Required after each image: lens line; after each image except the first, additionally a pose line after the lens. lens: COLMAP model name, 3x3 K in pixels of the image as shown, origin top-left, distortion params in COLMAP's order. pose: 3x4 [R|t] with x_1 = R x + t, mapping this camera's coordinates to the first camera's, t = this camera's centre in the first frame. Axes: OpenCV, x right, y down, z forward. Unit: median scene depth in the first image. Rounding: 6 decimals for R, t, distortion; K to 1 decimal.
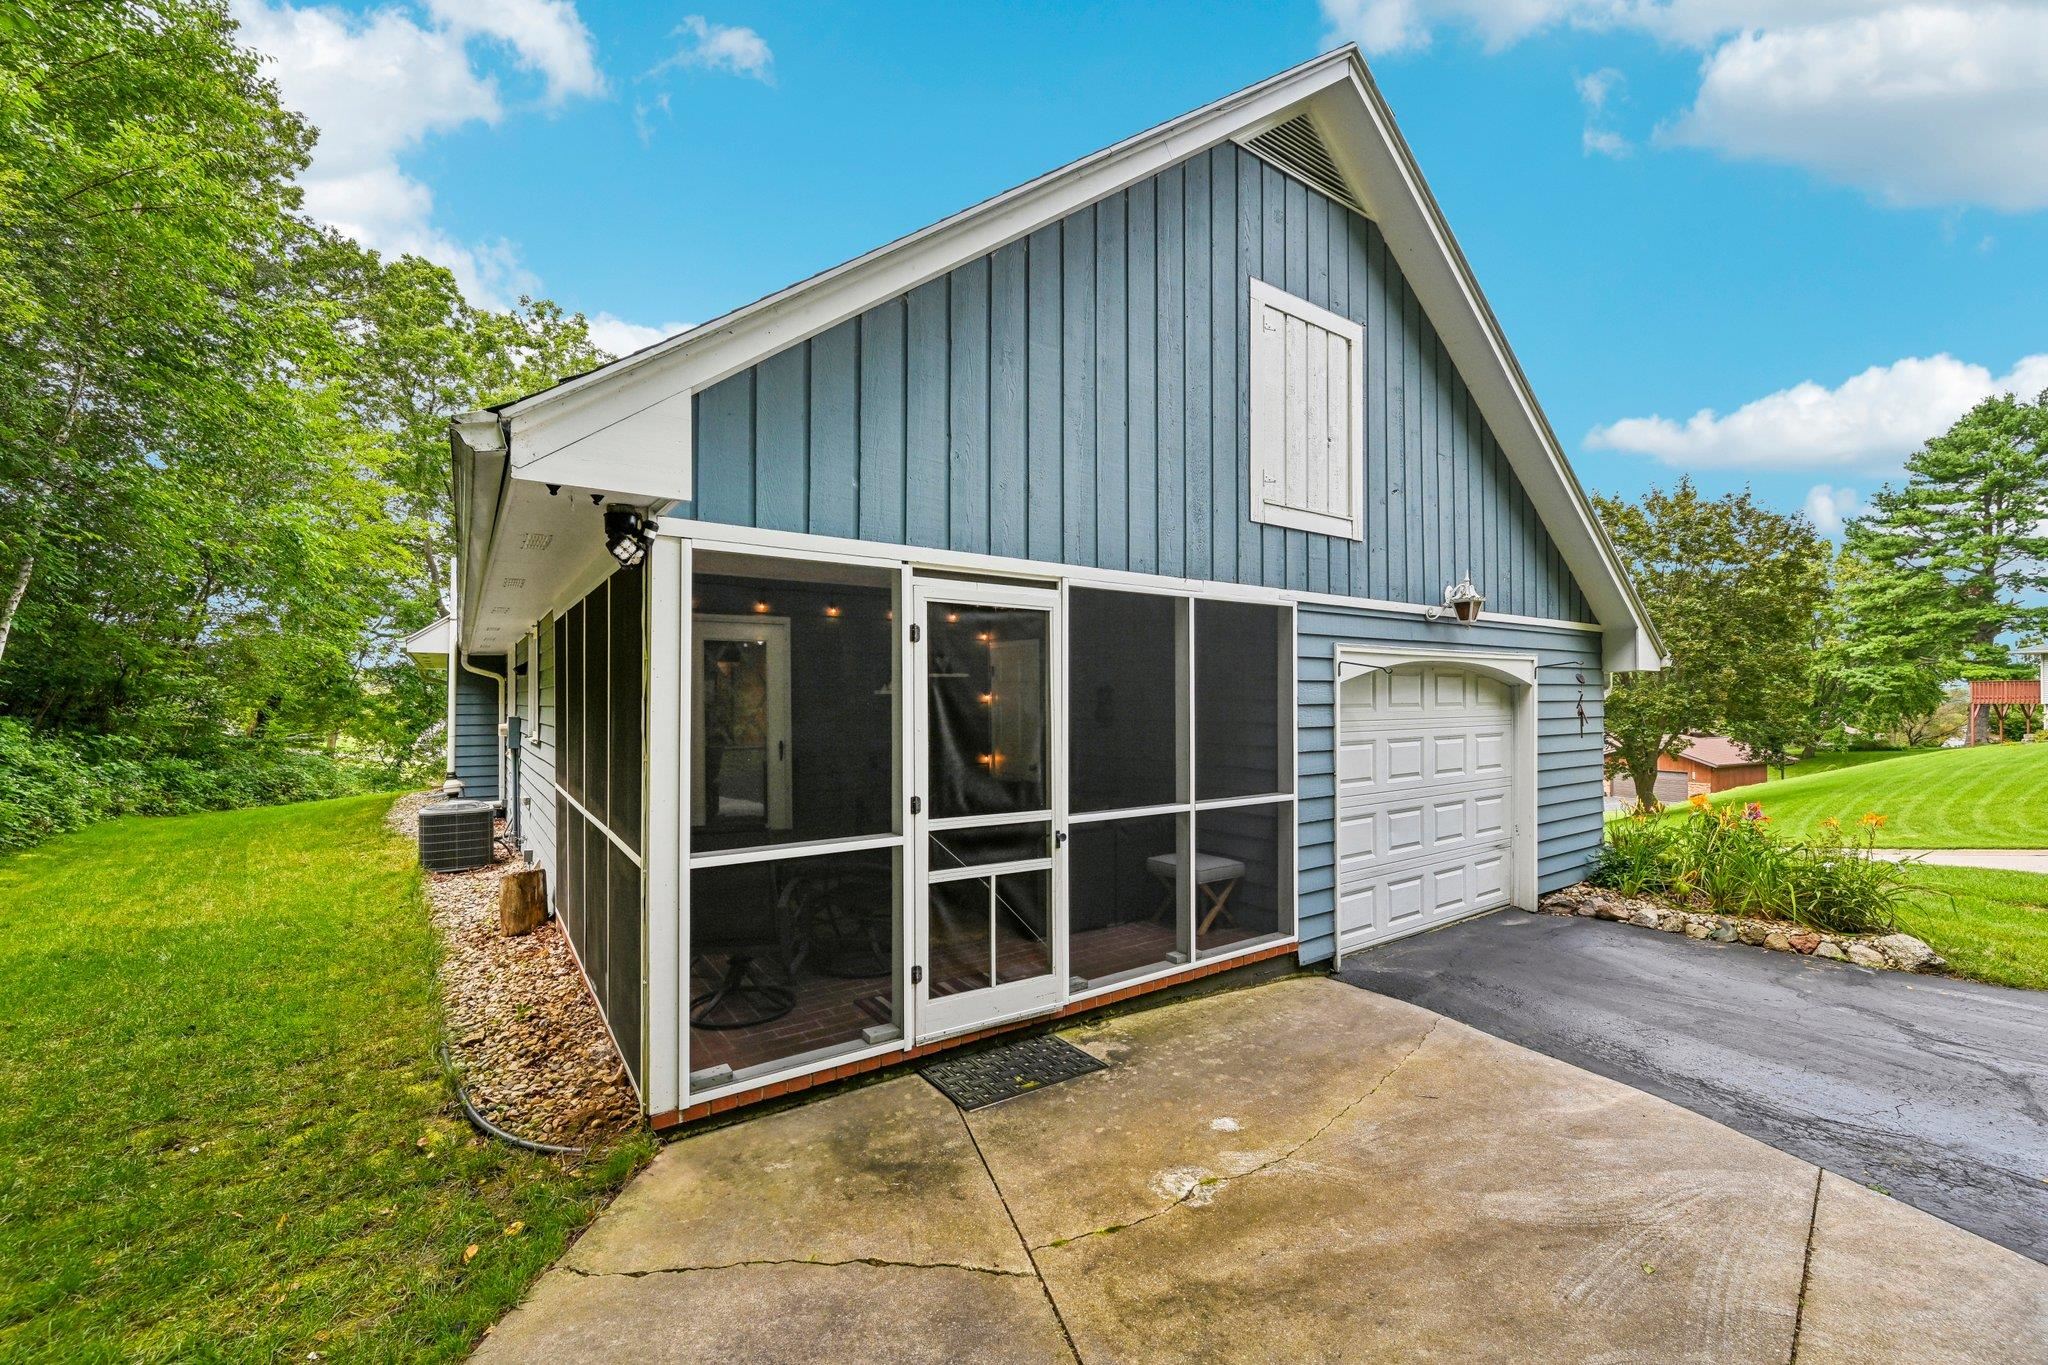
lens RADIAL K [[844.5, 0, 1023.3], [0, 844.5, 697.8], [0, 0, 1]] dist [0.001781, -0.000499]
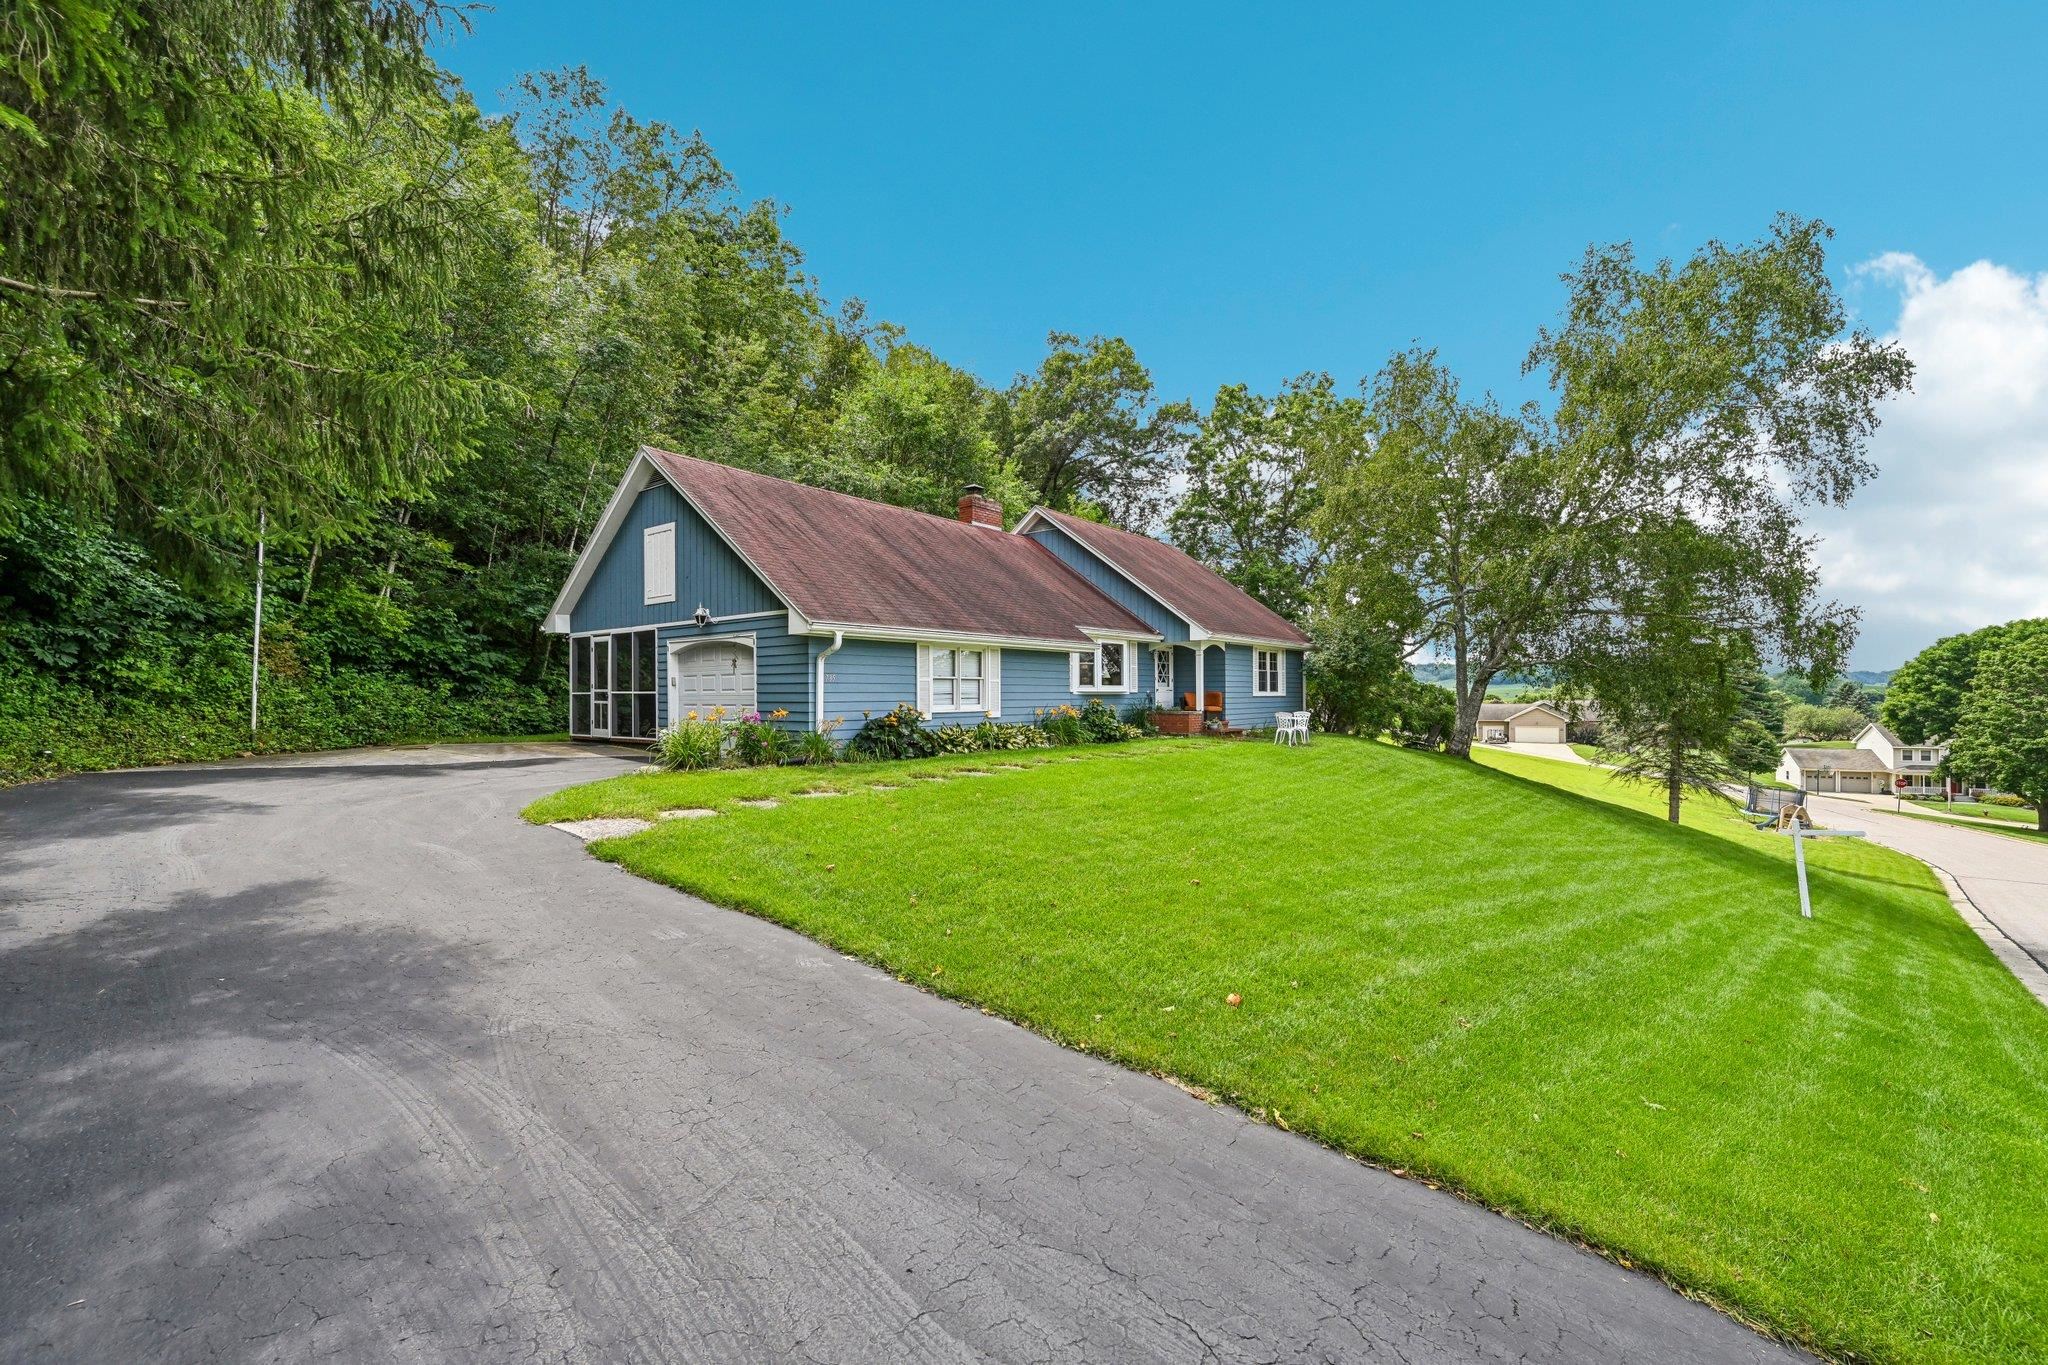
lens RADIAL K [[844.5, 0, 1028.5], [0, 844.5, 694.7], [0, 0, 1]] dist [0.001781, -0.000499]
pose [[0.277398, 0.005390, -0.960740, 2.739304], [0.006122, 0.999954, 0.007378, 0.083978], [0.960736, -0.007928, 0.277352, 1.098863]]
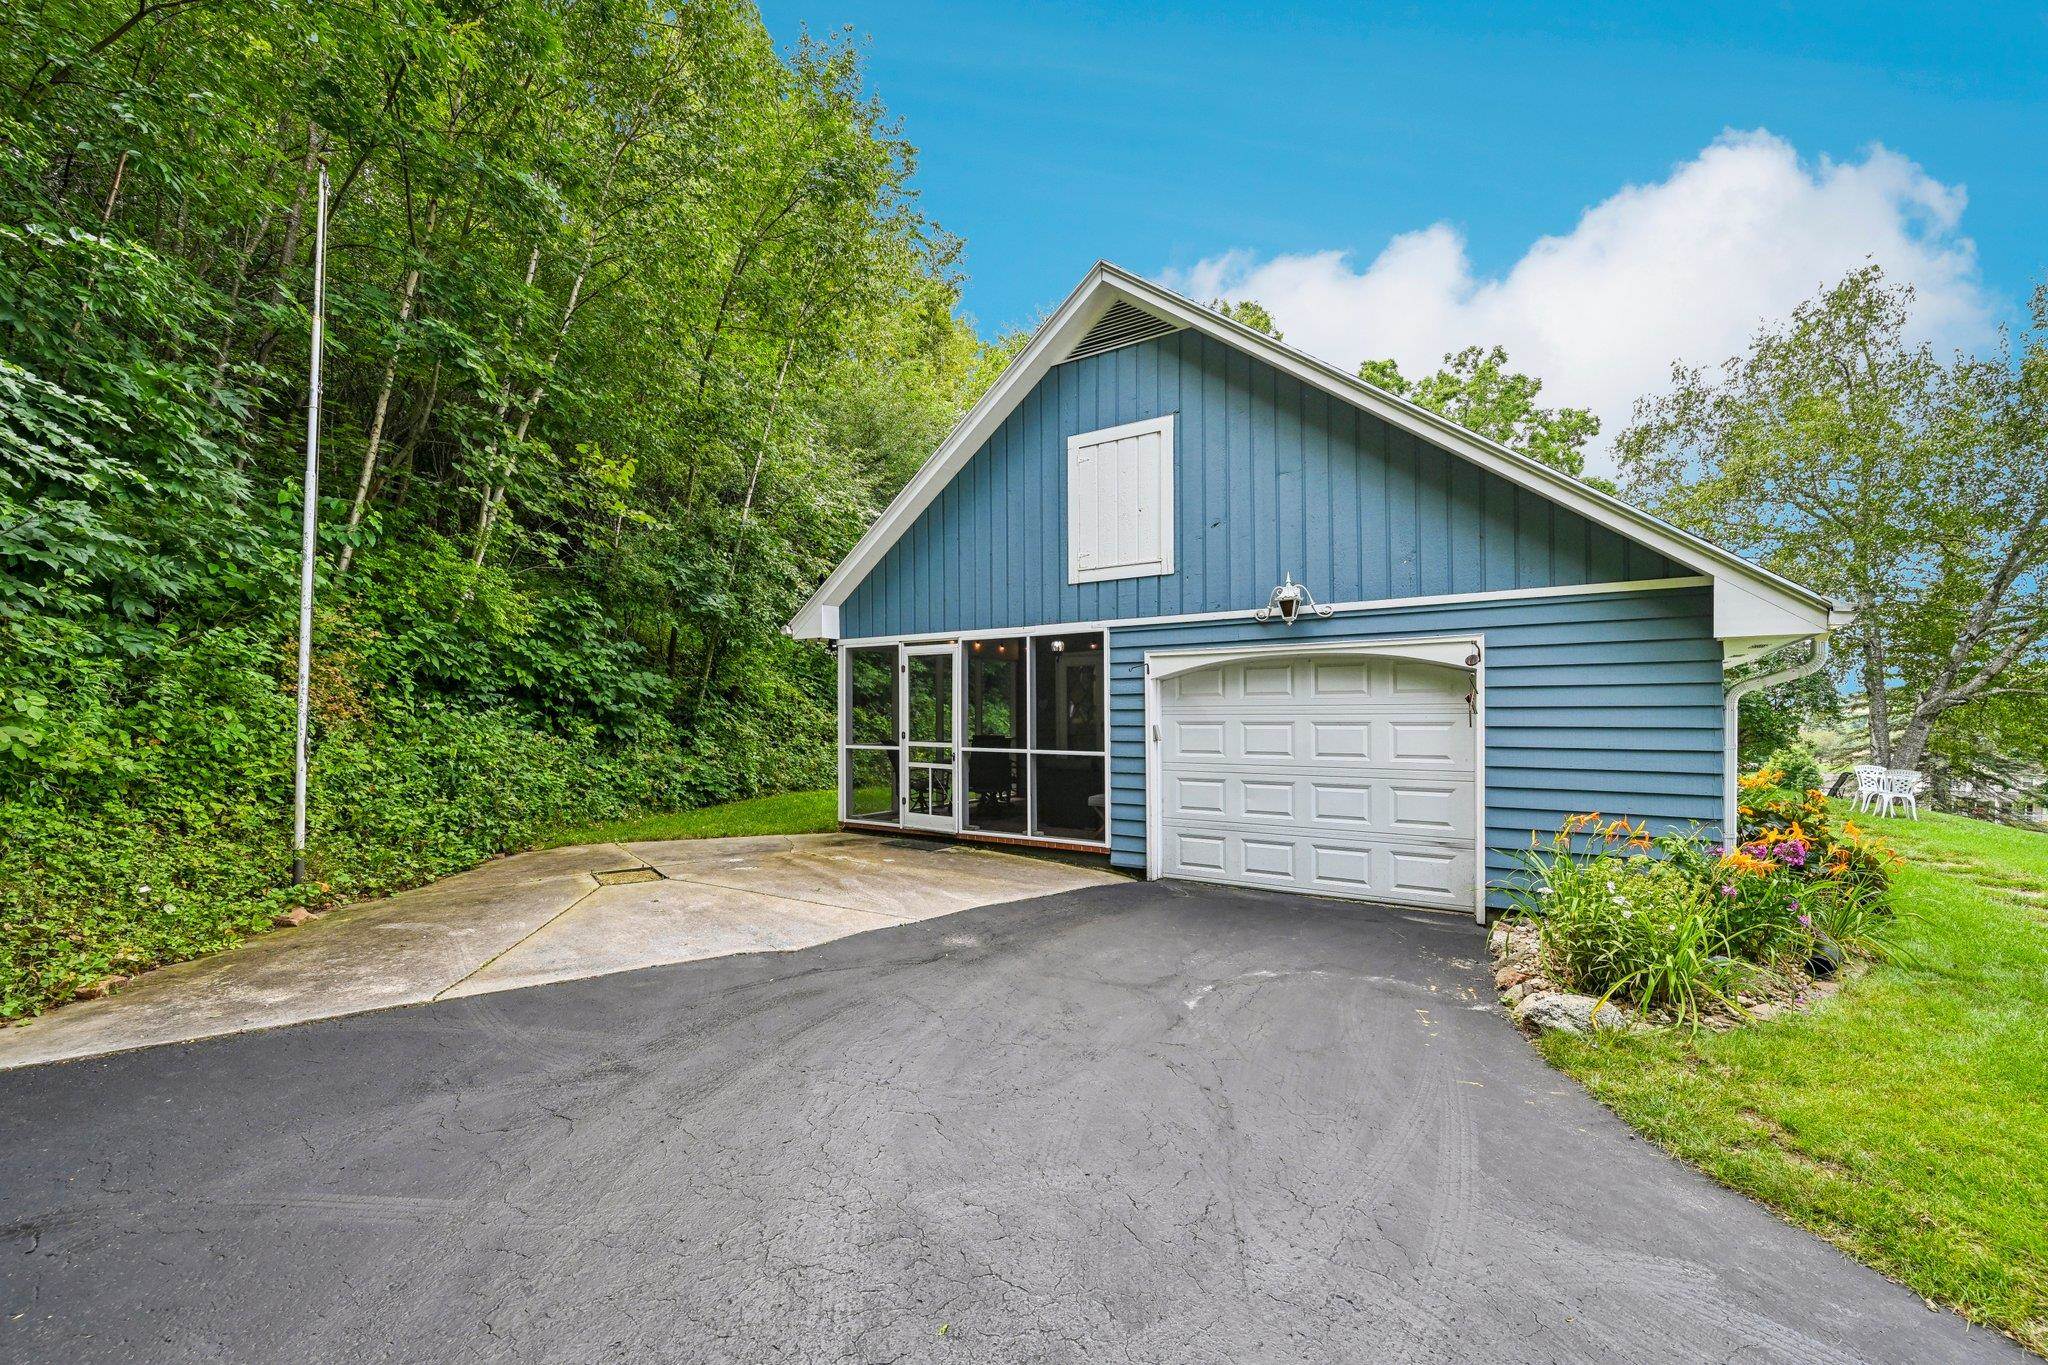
lens RADIAL K [[844.5, 0, 1029.6], [0, 844.5, 721.8], [0, 0, 1]] dist [0.001781, -0.000499]
pose [[0.347187, 0.013918, -0.937693, 1.315722], [0.004381, 0.999855, 0.016463, 0.024290], [0.937786, -0.009823, 0.347076, 0.253375]]
